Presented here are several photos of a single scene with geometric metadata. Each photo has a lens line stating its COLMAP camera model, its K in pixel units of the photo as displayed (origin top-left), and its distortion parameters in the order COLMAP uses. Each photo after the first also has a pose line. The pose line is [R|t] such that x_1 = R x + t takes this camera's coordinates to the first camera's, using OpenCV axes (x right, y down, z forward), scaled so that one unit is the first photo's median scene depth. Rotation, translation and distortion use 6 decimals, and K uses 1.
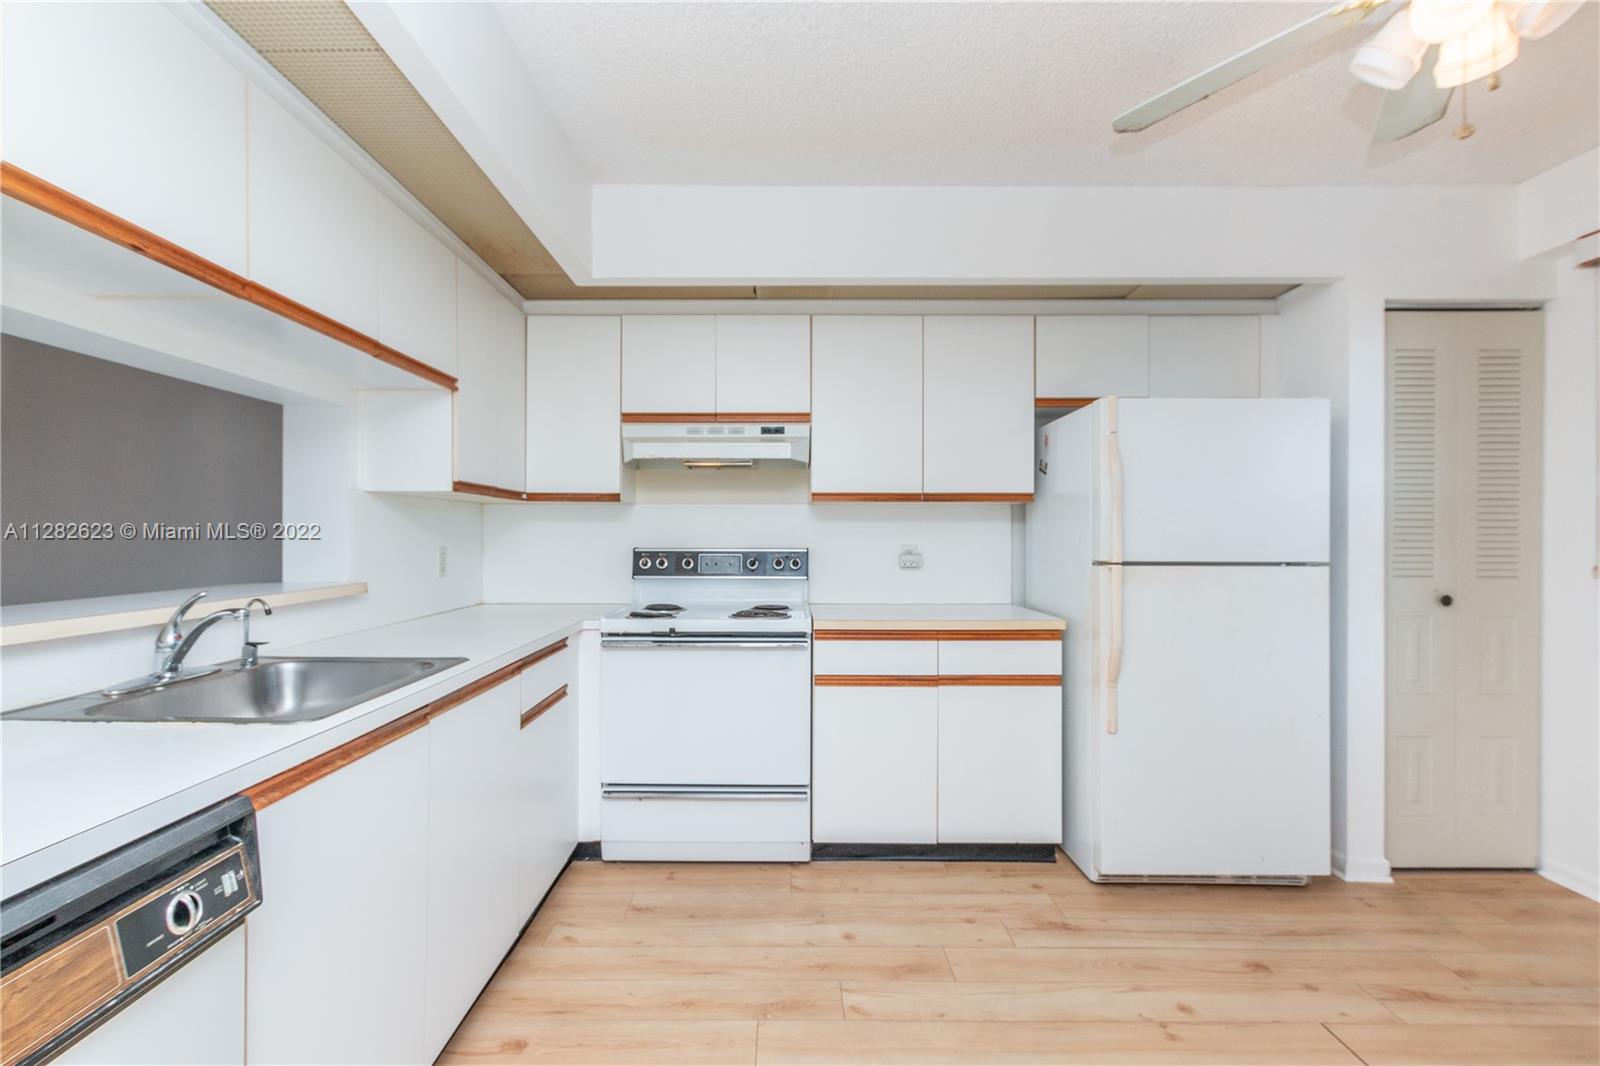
lens RADIAL K [[710.3, 0, 778.9], [0, 710.3, 548.0], [0, 0, 1]] dist [0.005192, 0.000123]
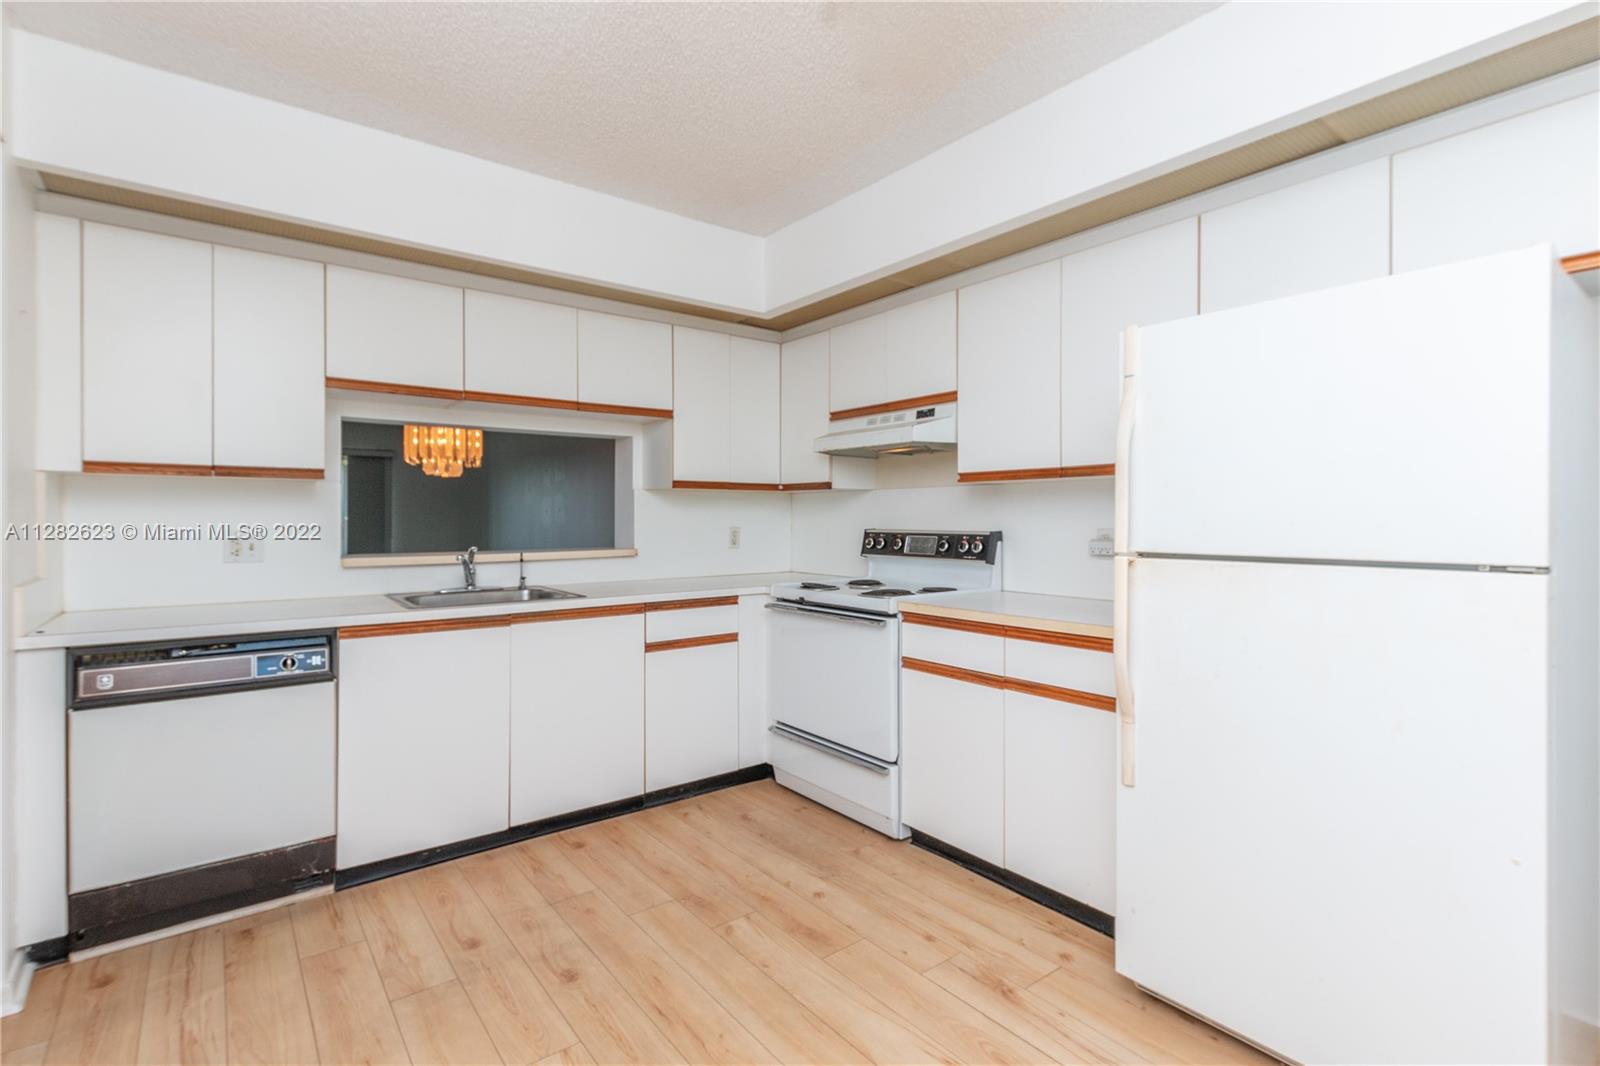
lens RADIAL K [[734.4, 0, 812.0], [0, 734.4, 533.5], [0, 0, 1]] dist [0.002496, -0.001206]
pose [[0.630262, 0.012778, -0.776277, 0.784582], [-0.009154, 0.999917, 0.009027, -0.003877], [0.776329, 0.001417, 0.630327, 0.248166]]
